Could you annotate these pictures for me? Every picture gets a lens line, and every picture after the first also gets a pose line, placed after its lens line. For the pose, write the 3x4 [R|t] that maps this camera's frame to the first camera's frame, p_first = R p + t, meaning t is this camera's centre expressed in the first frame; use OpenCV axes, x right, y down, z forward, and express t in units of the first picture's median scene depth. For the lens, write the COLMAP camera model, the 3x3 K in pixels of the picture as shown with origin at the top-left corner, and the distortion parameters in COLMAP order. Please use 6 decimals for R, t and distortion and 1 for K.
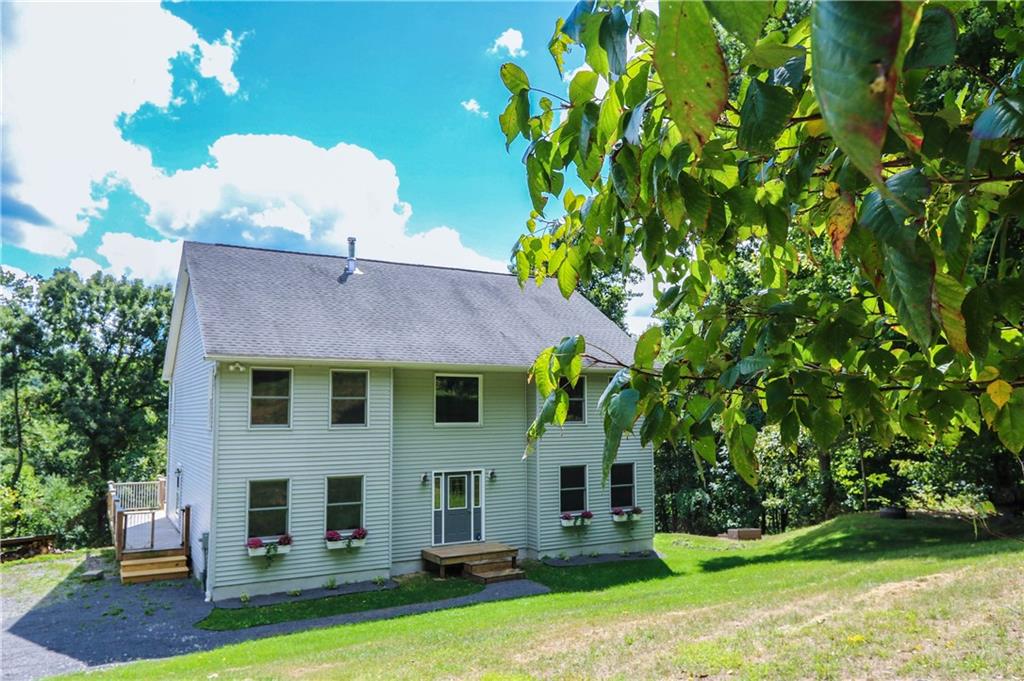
lens RADIAL K [[707.1, 0, 510.3], [0, 707.1, 333.6], [0, 0, 1]] dist [-0.000151, 0.002223]
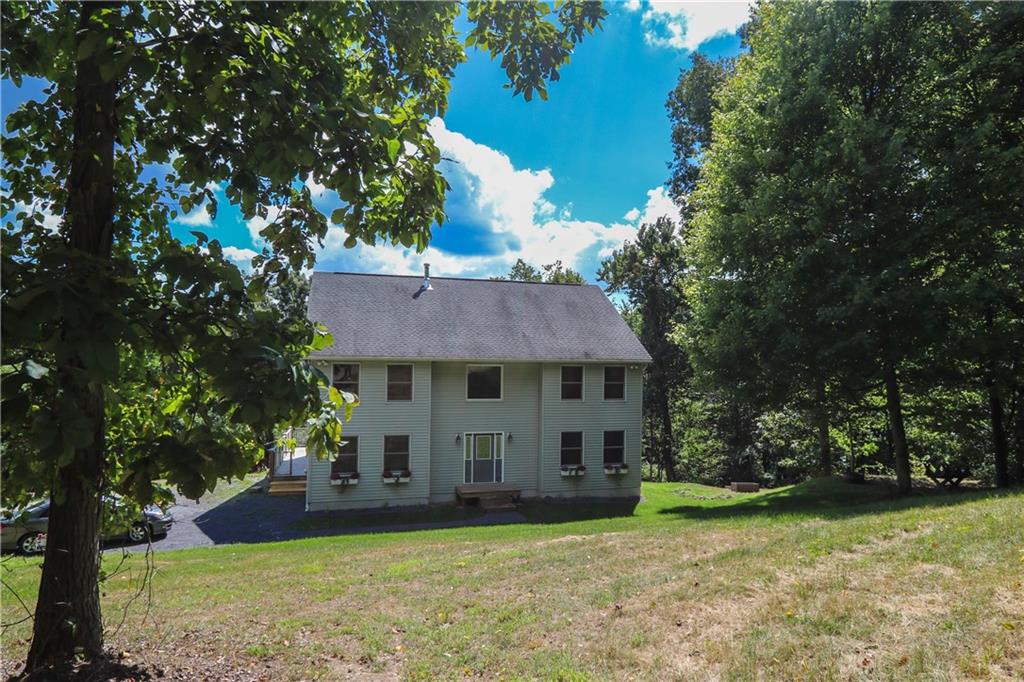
lens RADIAL K [[567.8, 0, 513.9], [0, 567.8, 350.6], [0, 0, 1]] dist [-0.001150, -0.000077]
pose [[0.968736, 0.004635, -0.248051, 0.273682], [0.014804, 0.996964, 0.076446, -0.057342], [0.247652, -0.077728, 0.965726, -0.070300]]
